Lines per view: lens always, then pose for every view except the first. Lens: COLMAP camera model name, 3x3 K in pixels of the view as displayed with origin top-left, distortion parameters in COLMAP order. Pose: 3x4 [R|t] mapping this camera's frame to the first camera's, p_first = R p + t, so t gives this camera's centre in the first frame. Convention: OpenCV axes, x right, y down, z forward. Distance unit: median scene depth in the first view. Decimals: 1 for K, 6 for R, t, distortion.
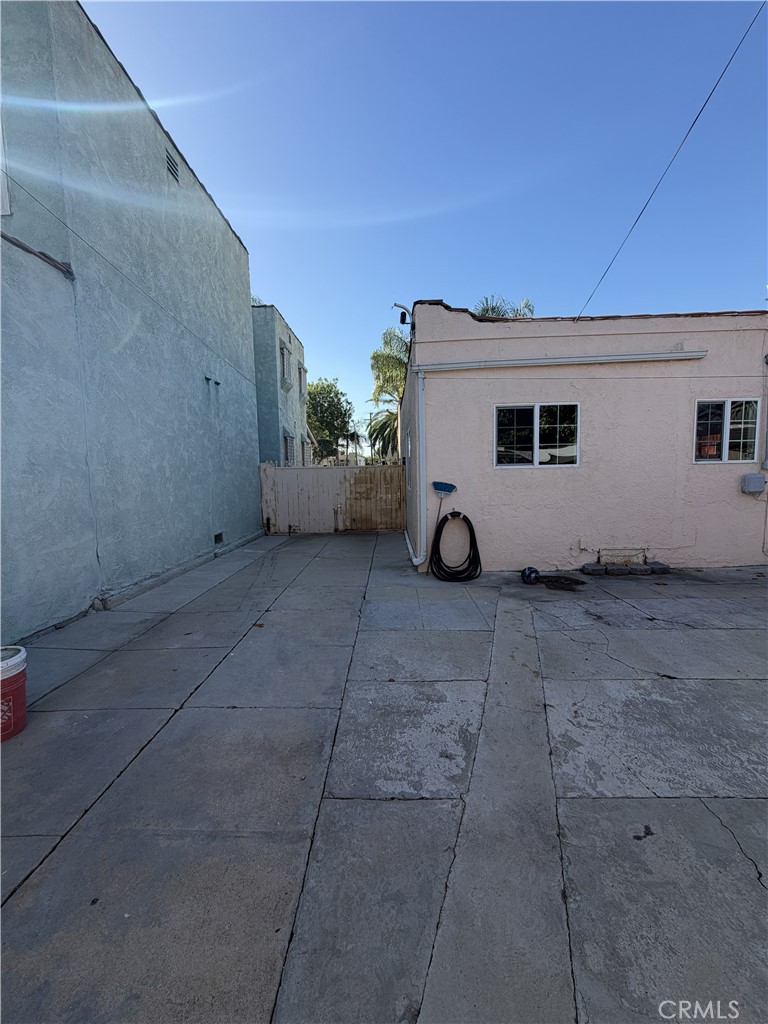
lens RADIAL K [[407.0, 0, 384.4], [0, 407.0, 509.8], [0, 0, 1]] dist [-0.000380, -0.000056]
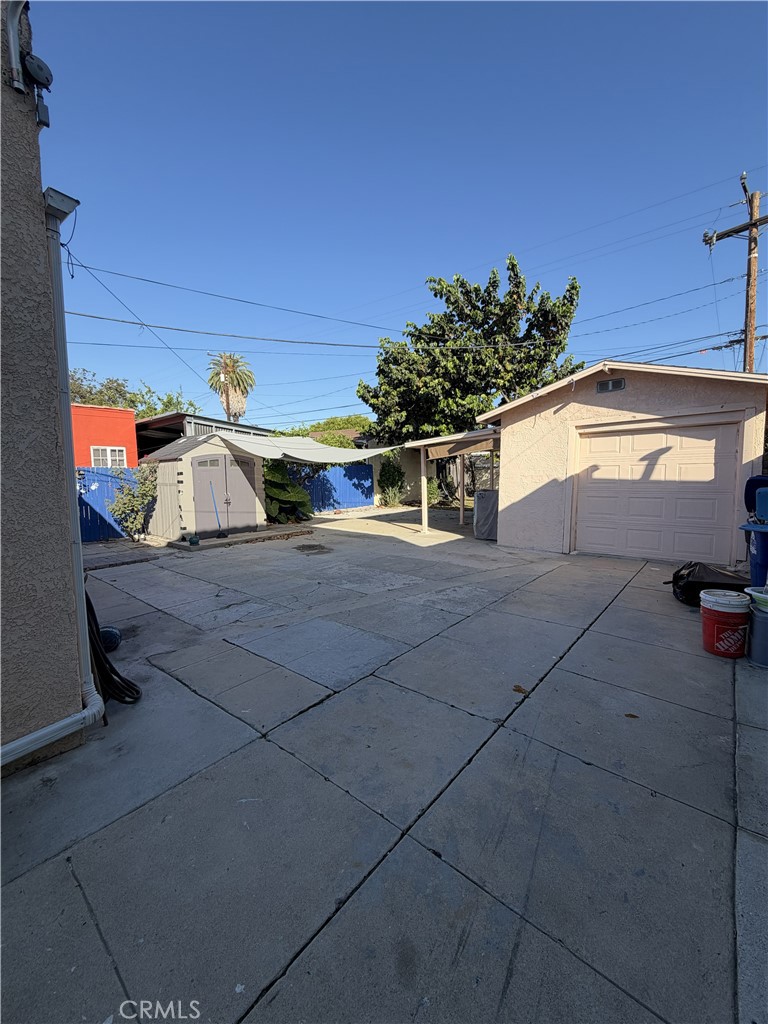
lens RADIAL K [[407.0, 0, 384.4], [0, 407.0, 509.8], [0, 0, 1]] dist [-0.000380, -0.000056]
pose [[-0.772126, -0.021243, 0.635114, -0.574492], [0.094071, 0.984609, 0.147297, -0.142656], [-0.628468, 0.173477, -0.758244, 1.651711]]
